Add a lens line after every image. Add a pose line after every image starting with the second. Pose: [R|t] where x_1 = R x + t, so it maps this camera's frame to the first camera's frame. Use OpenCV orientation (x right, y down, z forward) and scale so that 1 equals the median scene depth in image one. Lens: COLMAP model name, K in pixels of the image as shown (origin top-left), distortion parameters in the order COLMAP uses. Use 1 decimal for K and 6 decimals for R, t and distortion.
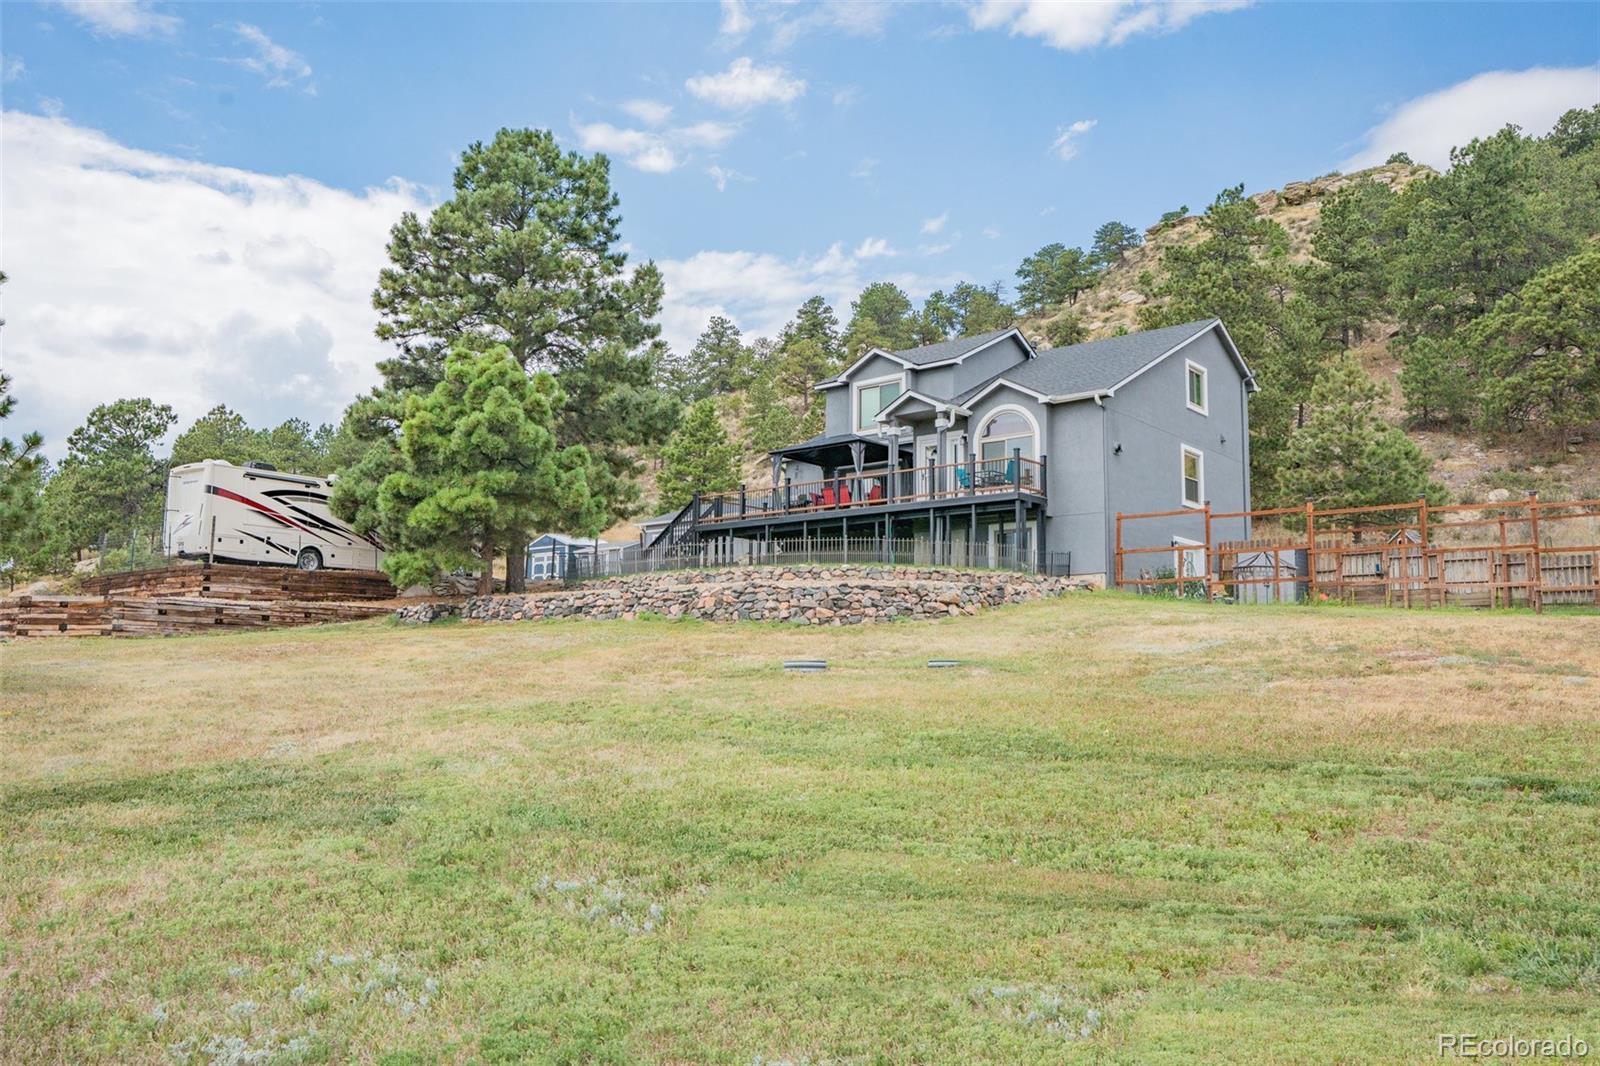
lens RADIAL K [[1245.1, 0, 801.0], [0, 1245.1, 530.7], [0, 0, 1]] dist [0.007724, 0.000393]
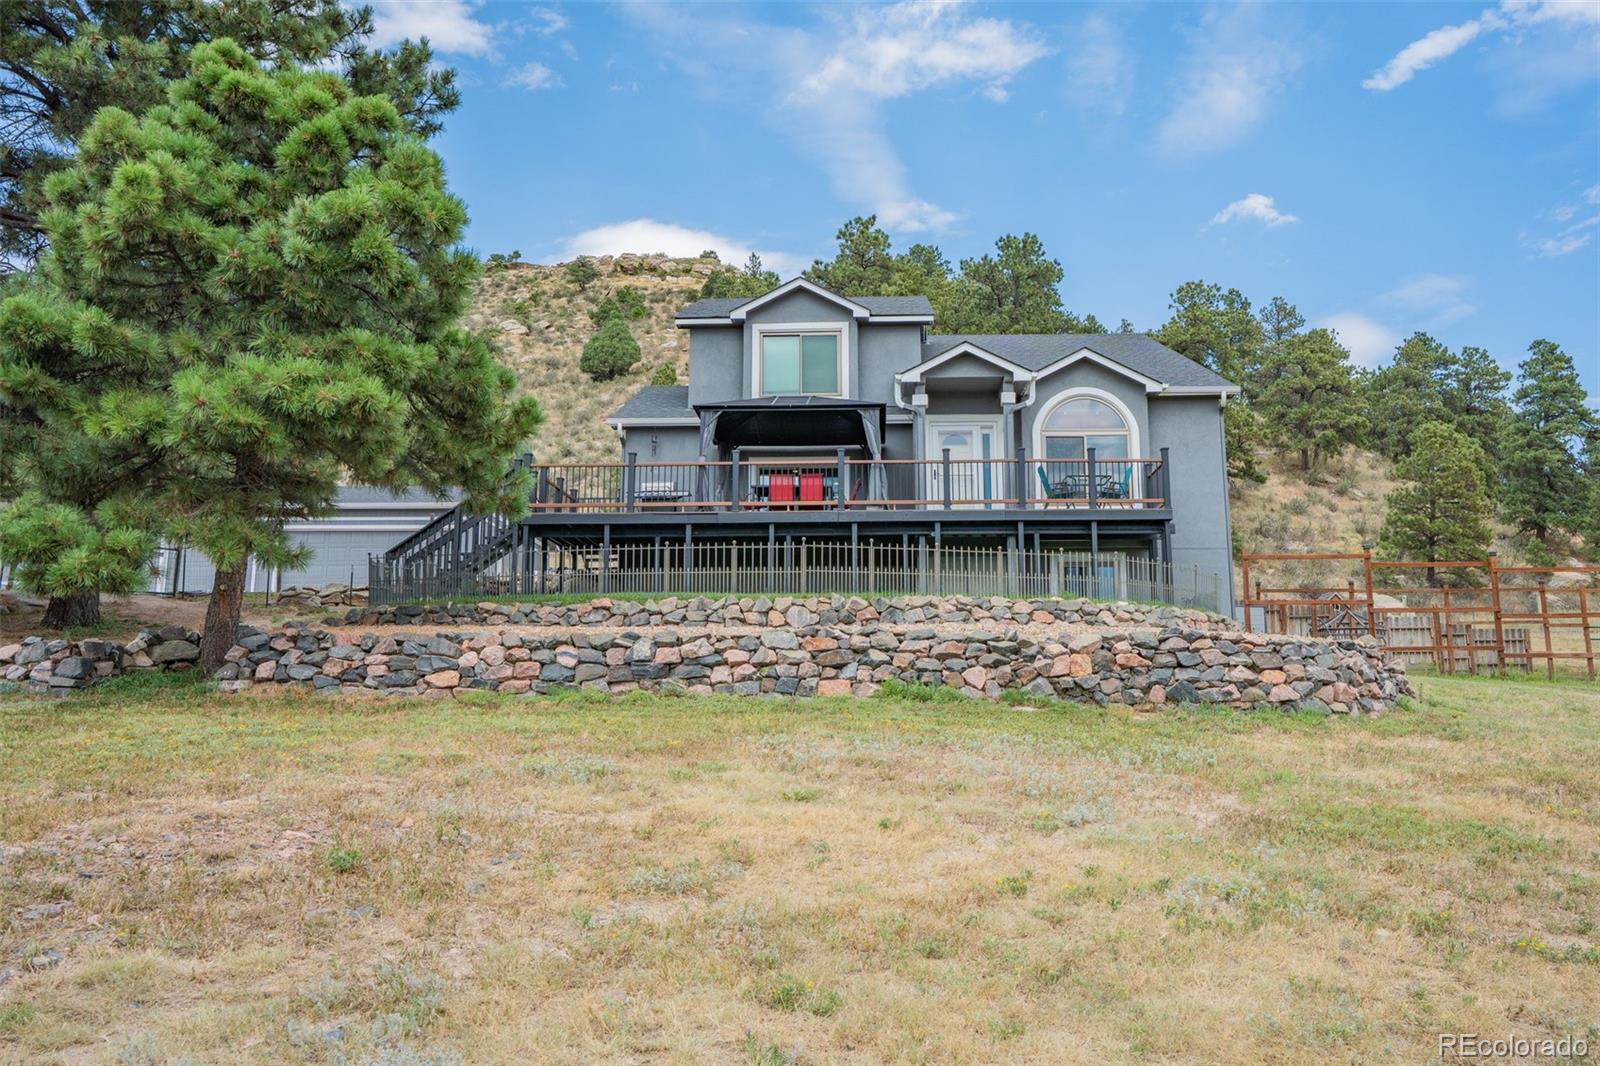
lens RADIAL K [[1147.2, 0, 798.3], [0, 1147.2, 535.0], [0, 0, 1]] dist [-0.000676, 0.002420]
pose [[0.762552, 0.088062, 0.640905, -0.381203], [-0.064803, 0.996107, -0.059765, 0.034001], [-0.643673, 0.004041, 0.765290, 0.607481]]
